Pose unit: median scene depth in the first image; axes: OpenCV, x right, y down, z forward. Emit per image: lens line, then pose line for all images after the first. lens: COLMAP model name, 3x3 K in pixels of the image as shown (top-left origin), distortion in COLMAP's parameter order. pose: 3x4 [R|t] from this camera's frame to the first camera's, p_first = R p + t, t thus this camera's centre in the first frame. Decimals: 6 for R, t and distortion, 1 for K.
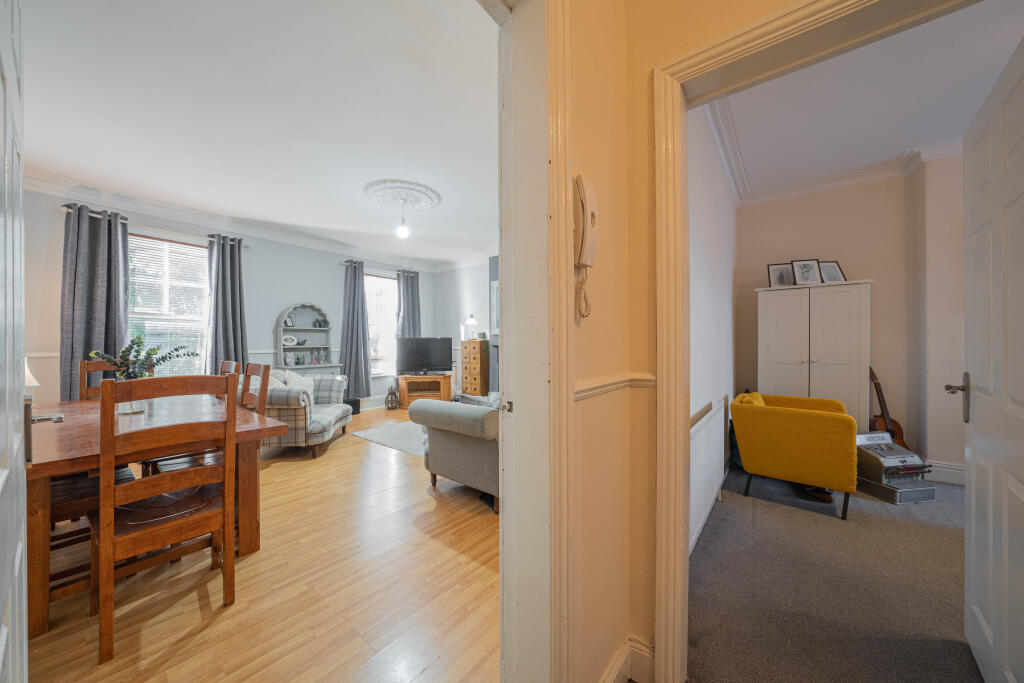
lens RADIAL K [[350.1, 0, 506.5], [0, 350.1, 340.5], [0, 0, 1]] dist [-0.011073, 0.000894]
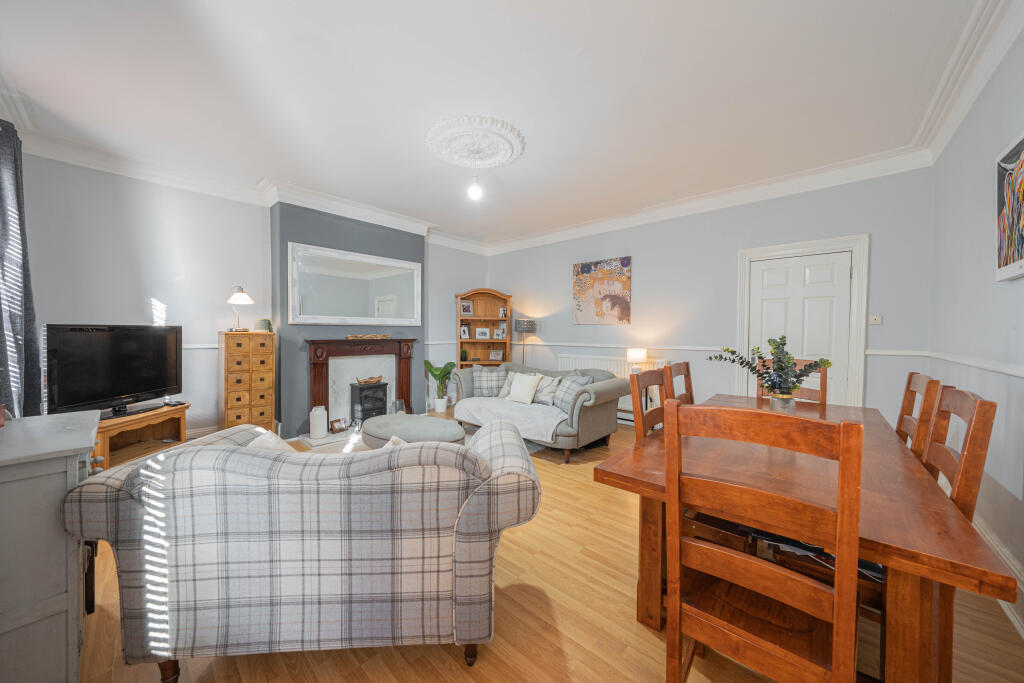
lens RADIAL K [[350.1, 0, 512.7], [0, 350.1, 341.8], [0, 0, 1]] dist [-0.011073, 0.000894]
pose [[0.046251, -0.017583, 0.998775, -0.853218], [-0.007526, 0.999811, 0.017950, 0.002751], [-0.998902, -0.008347, 0.046110, 0.704835]]
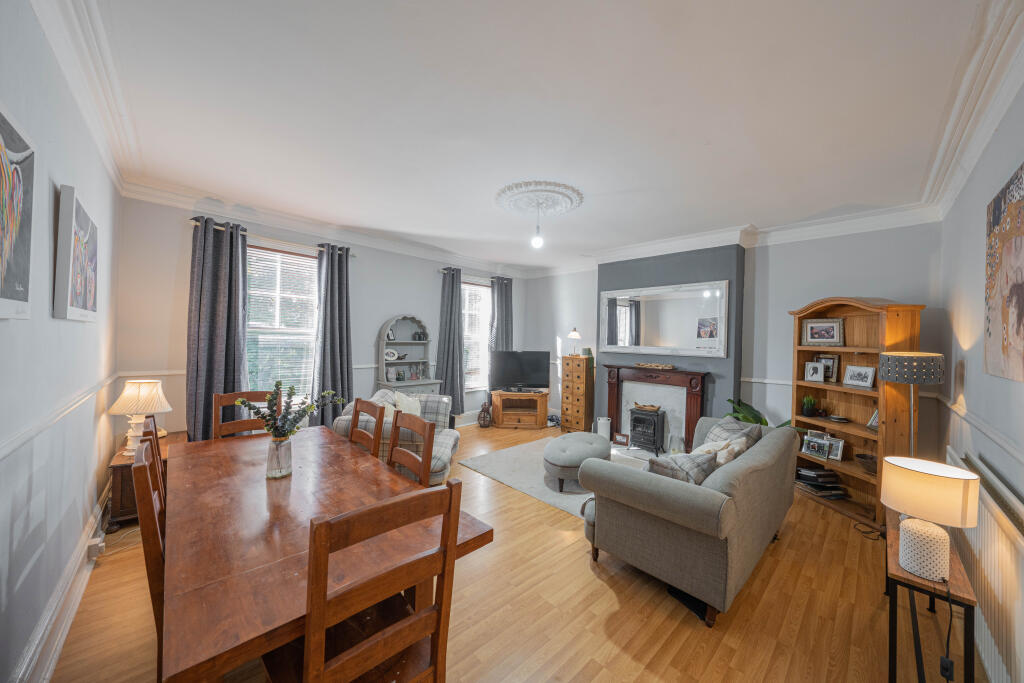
lens RADIAL K [[350.1, 0, 506.4], [0, 350.1, 340.2], [0, 0, 1]] dist [-0.011073, 0.000894]
pose [[0.990750, 0.027531, -0.132876, -0.203319], [-0.026188, 0.999587, 0.011843, -0.063627], [0.133147, -0.008253, 0.991062, 0.112169]]
